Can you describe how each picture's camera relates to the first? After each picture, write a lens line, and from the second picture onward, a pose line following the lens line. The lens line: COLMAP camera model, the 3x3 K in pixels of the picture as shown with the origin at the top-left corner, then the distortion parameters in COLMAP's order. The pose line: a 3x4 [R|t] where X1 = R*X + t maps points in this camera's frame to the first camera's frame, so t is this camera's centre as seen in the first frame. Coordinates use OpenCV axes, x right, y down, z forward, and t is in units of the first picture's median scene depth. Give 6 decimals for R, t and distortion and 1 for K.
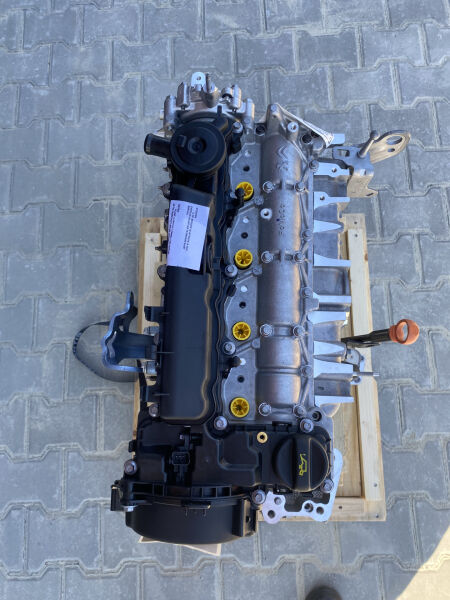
lens RADIAL K [[463.8, 0, 224.7], [0, 463.8, 298.8], [0, 0, 1]] dist [0.010771, -0.021012]
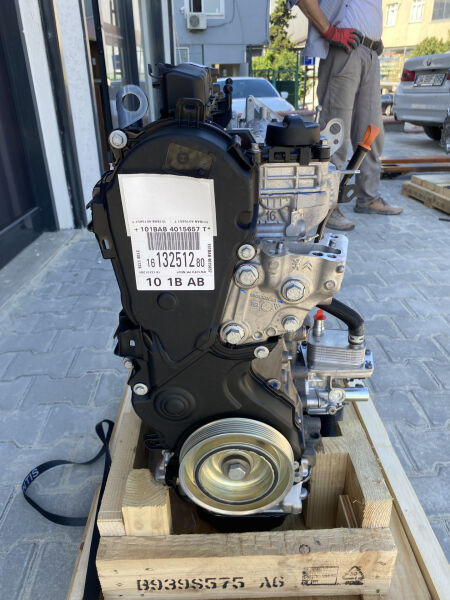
lens RADIAL K [[463.8, 0, 224.6], [0, 463.8, 302.3], [0, 0, 1]] dist [0.010771, -0.021012]
pose [[0.999745, 0.008369, 0.020952, -0.001737], [0.011265, 0.619447, -0.784957, 0.518752], [-0.019548, 0.784994, 0.619195, 0.248194]]
